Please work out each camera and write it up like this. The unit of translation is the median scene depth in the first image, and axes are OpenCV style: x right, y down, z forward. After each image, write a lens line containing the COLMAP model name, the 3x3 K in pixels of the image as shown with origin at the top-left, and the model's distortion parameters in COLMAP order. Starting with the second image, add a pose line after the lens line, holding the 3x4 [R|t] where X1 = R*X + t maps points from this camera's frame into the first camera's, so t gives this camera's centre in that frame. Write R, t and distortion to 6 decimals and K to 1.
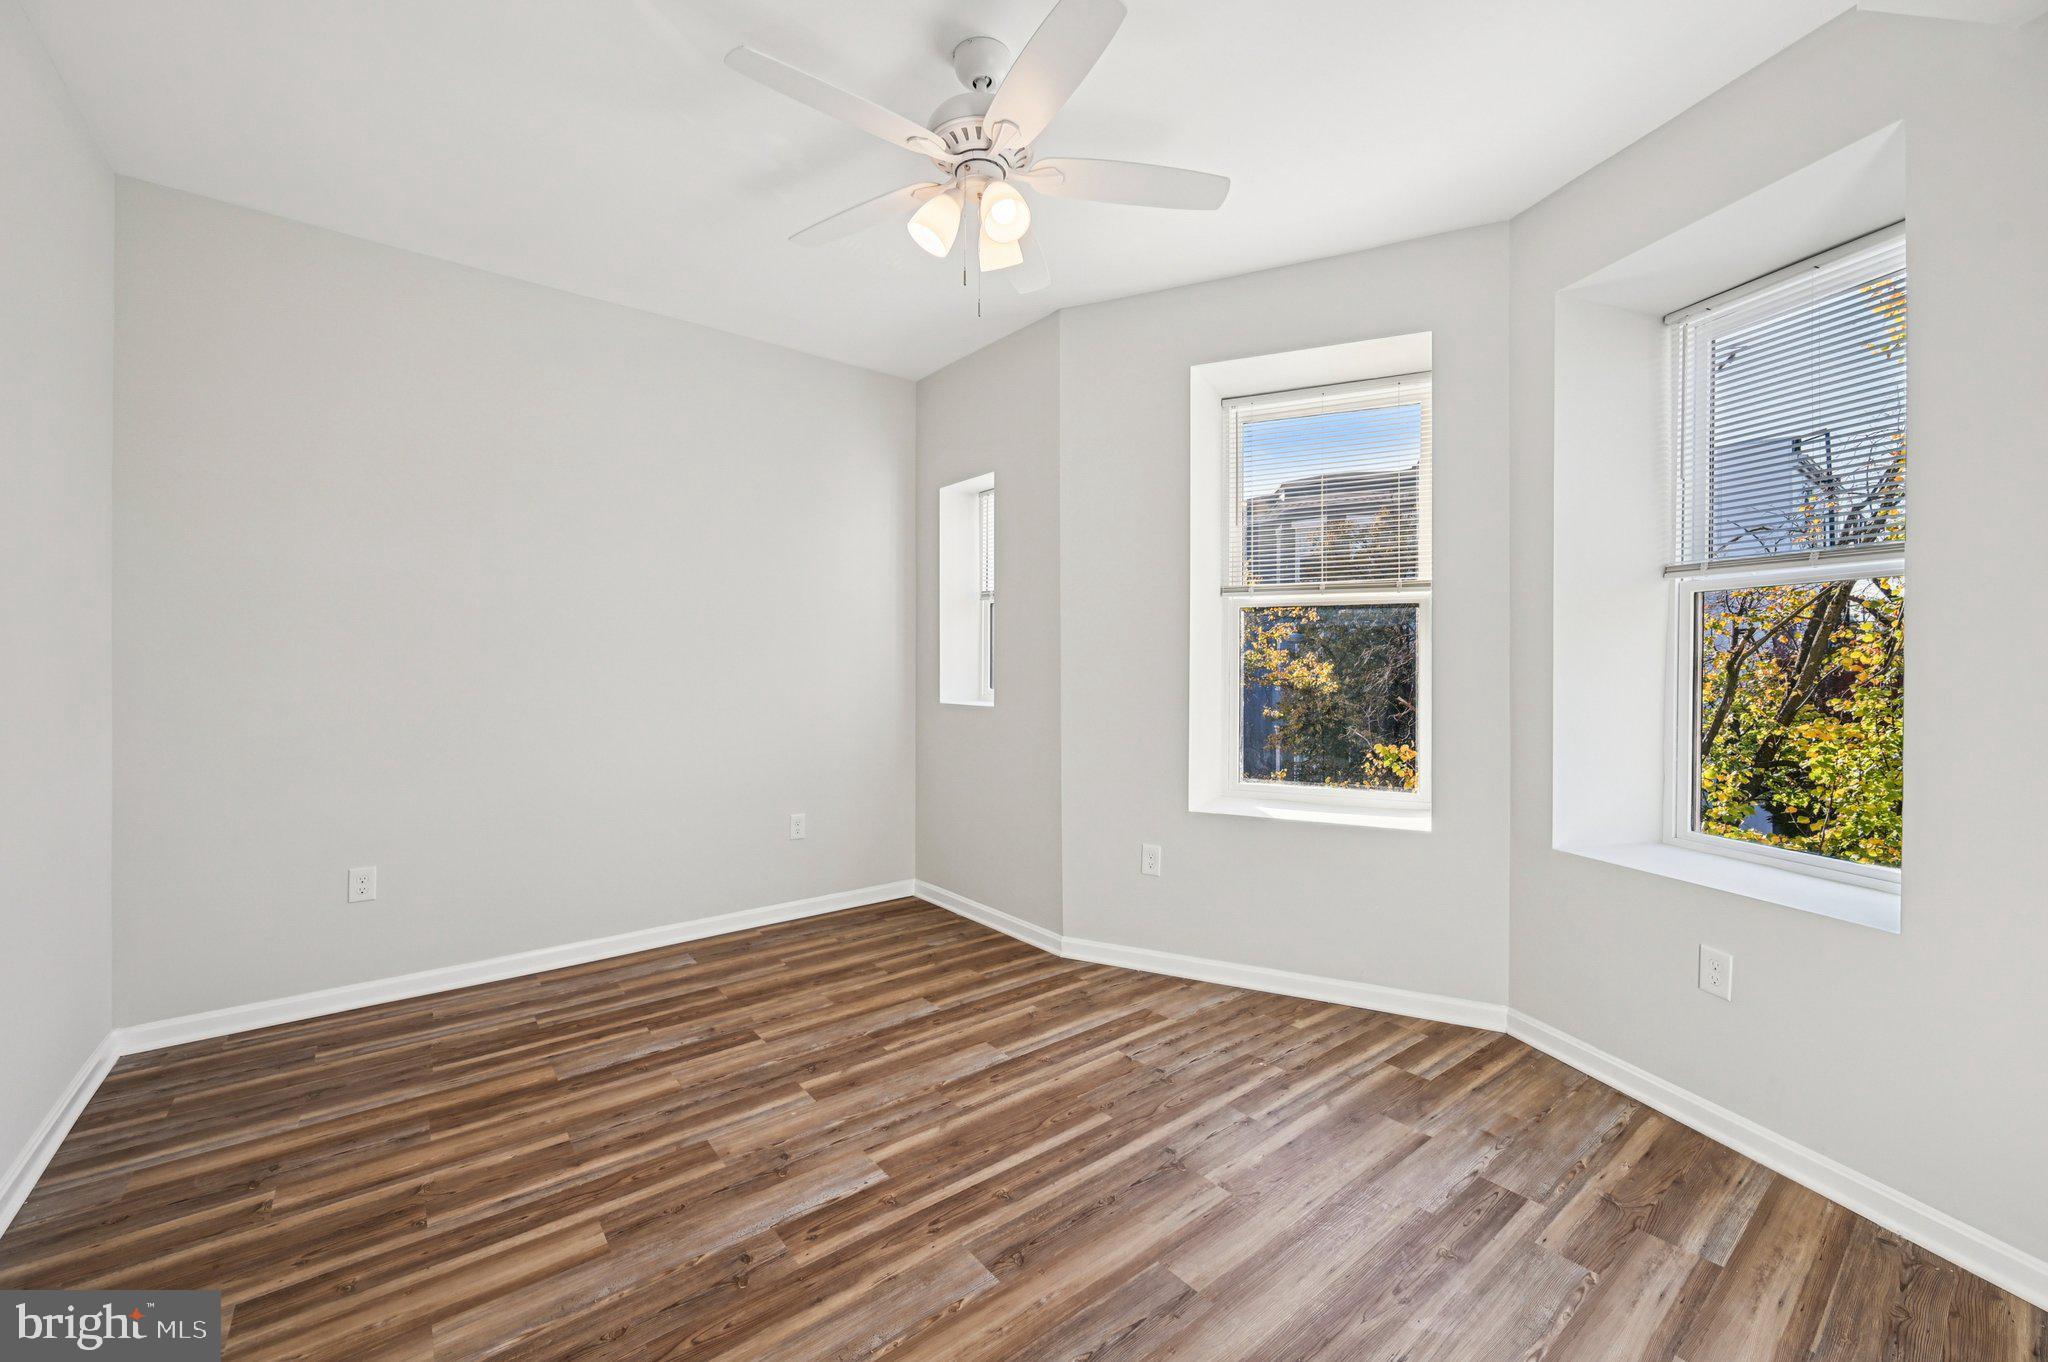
lens RADIAL K [[811.9, 0, 1027.5], [0, 811.9, 681.0], [0, 0, 1]] dist [0.000019, 0.000322]
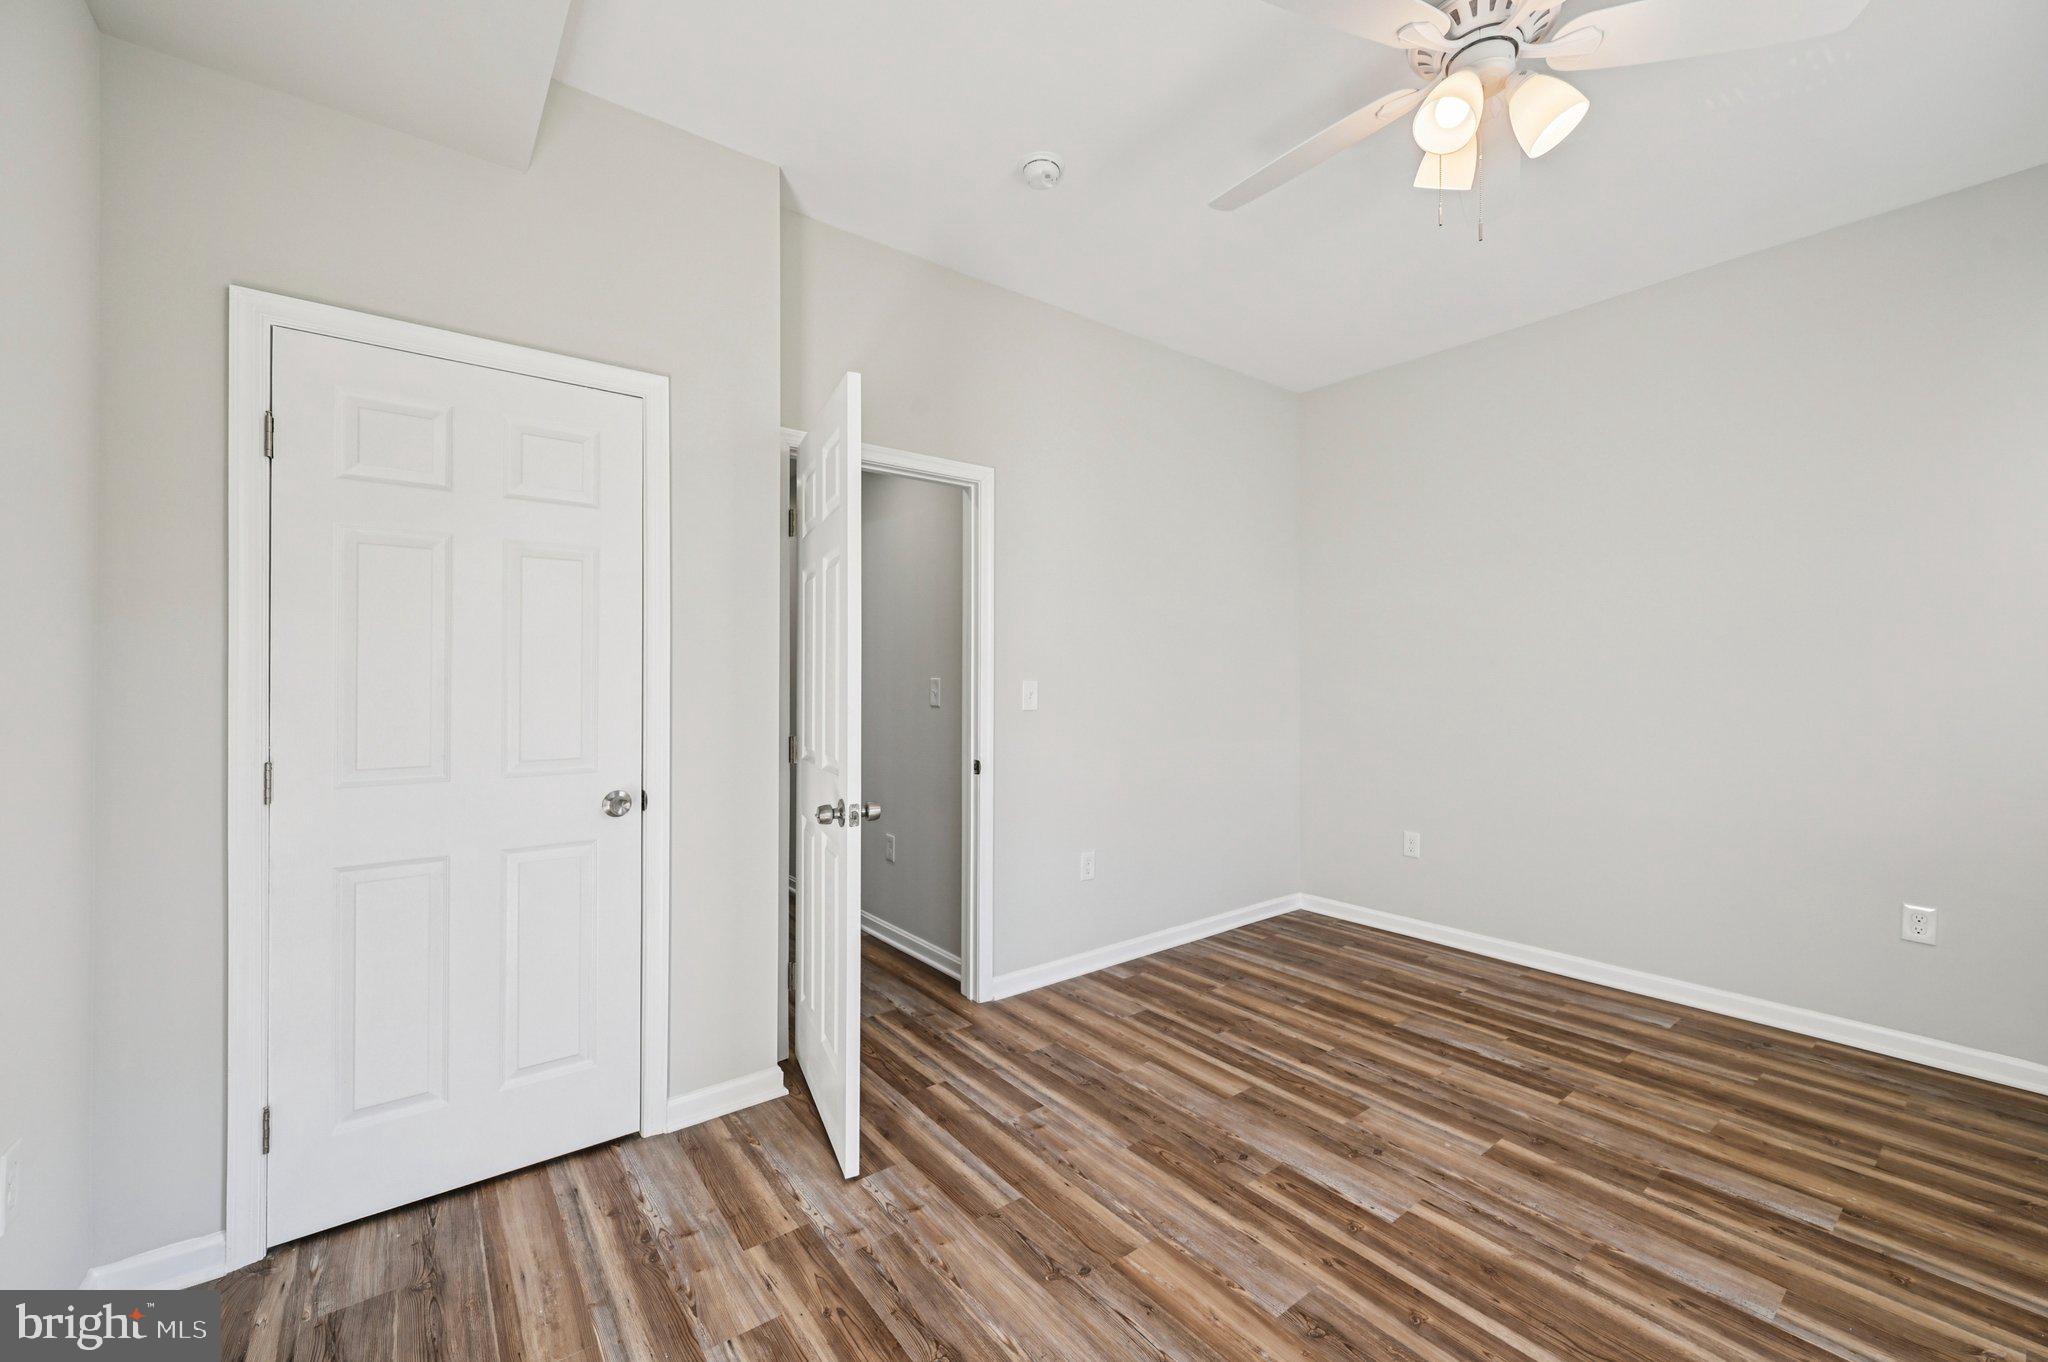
lens RADIAL K [[811.9, 0, 1027.5], [0, 811.9, 681.0], [0, 0, 1]] dist [0.000019, 0.000322]
pose [[-0.006373, -0.000075, -0.999980, 0.675424], [-0.018716, 0.999825, 0.000044, -0.000239], [0.999805, 0.018716, -0.006373, 0.513824]]
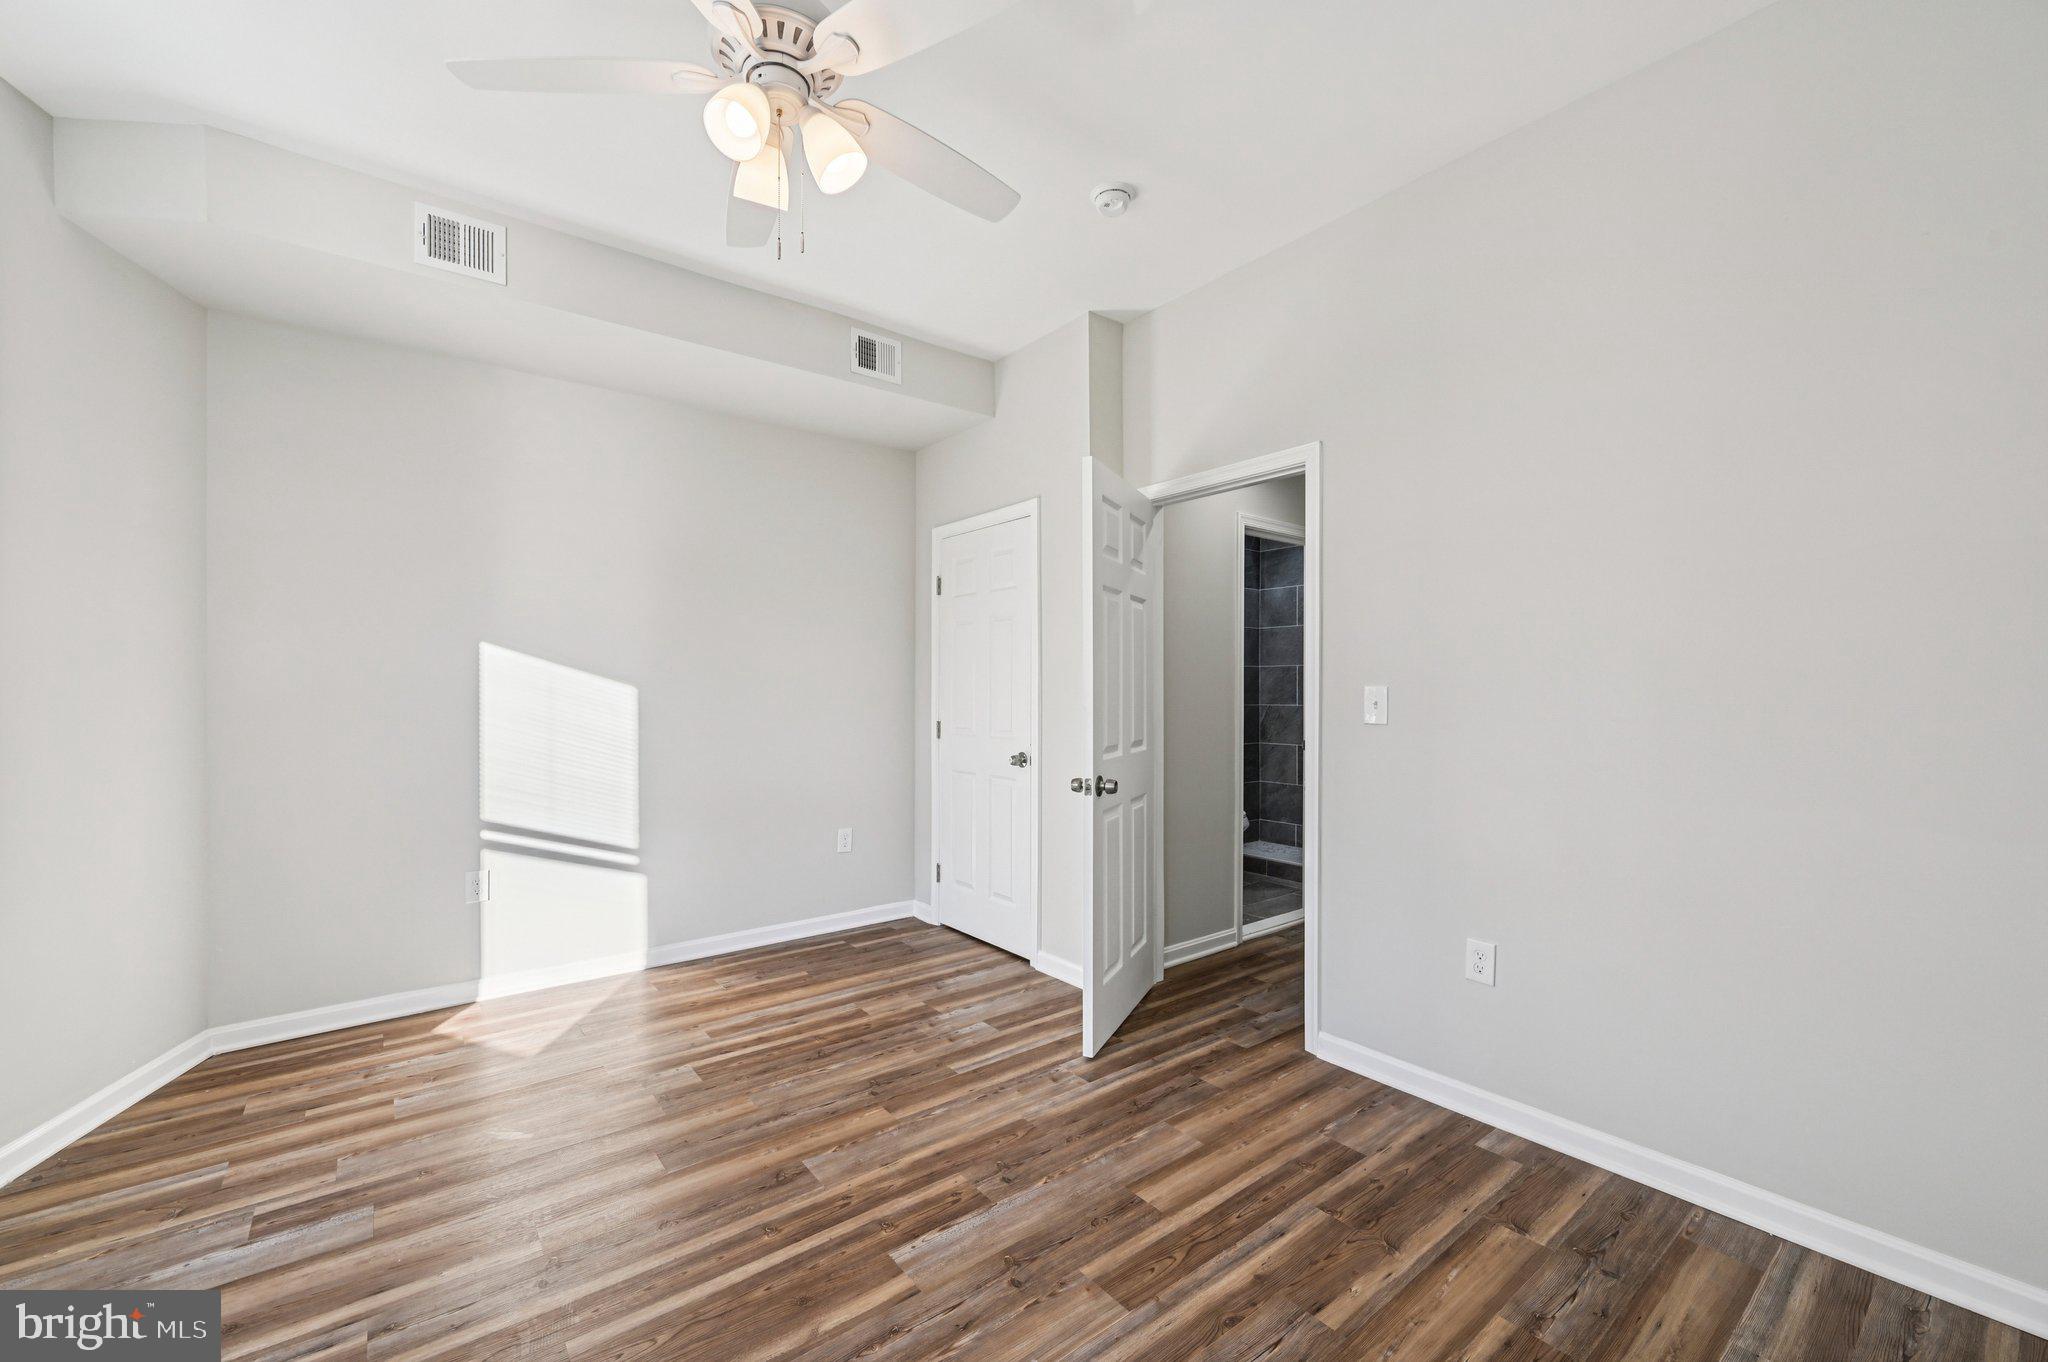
lens RADIAL K [[811.9, 0, 1027.5], [0, 811.9, 681.0], [0, 0, 1]] dist [0.000019, 0.000322]
pose [[-0.999945, 0.000666, -0.010499, -0.280733], [0.000545, 0.999933, 0.011548, -0.031700], [0.010506, 0.011541, -0.999878, 1.684760]]
